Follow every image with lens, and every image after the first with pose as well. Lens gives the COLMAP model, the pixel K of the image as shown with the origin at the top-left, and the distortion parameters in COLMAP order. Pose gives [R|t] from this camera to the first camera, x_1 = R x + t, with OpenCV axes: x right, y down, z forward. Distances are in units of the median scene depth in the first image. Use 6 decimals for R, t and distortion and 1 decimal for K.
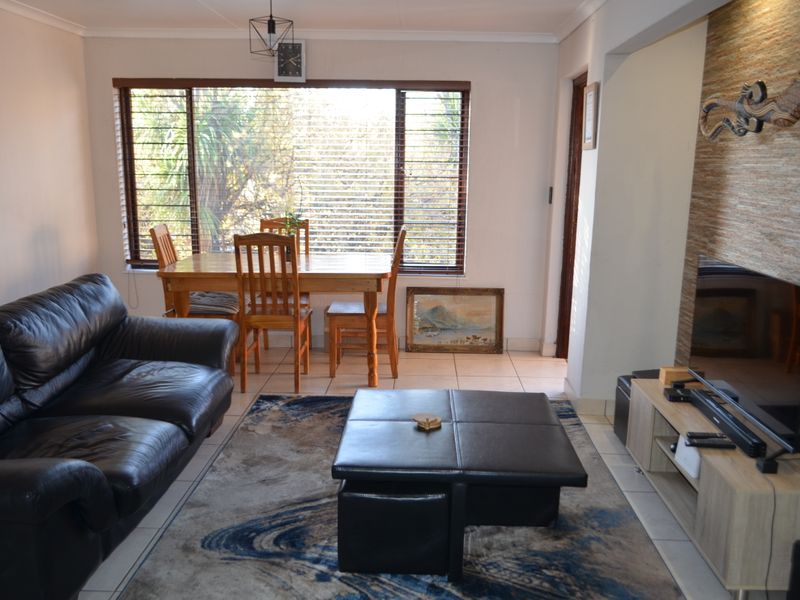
lens RADIAL K [[702.6, 0, 407.5], [0, 702.6, 311.7], [0, 0, 1]] dist [-0.015127, 0.004680]
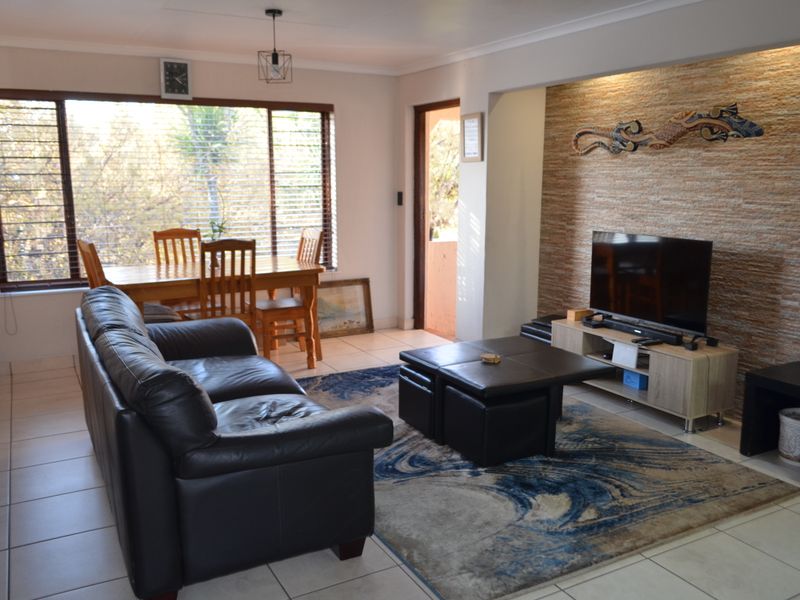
lens RADIAL K [[702.6, 0, 407.5], [0, 702.6, 311.7], [0, 0, 1]] dist [-0.015127, 0.004680]
pose [[0.862367, -0.110860, 0.493997, -0.511776], [0.117185, 0.992942, 0.018262, 0.012711], [-0.492535, 0.042141, 0.869272, -0.085318]]
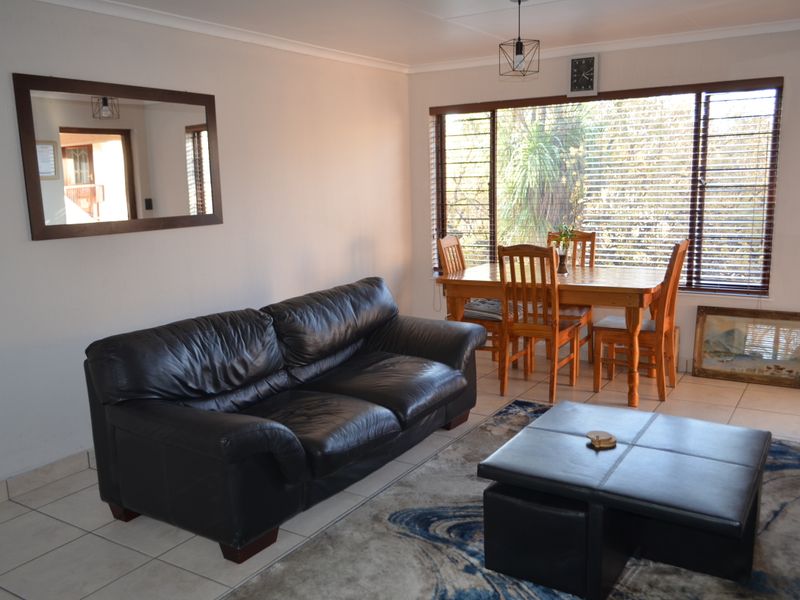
lens RADIAL K [[702.6, 0, 407.5], [0, 702.6, 311.7], [0, 0, 1]] dist [-0.015127, 0.004680]
pose [[0.858139, 0.060411, -0.509851, 0.181516], [-0.070484, 0.997513, -0.000442, -0.000134], [0.508556, 0.036315, 0.860263, 0.018493]]
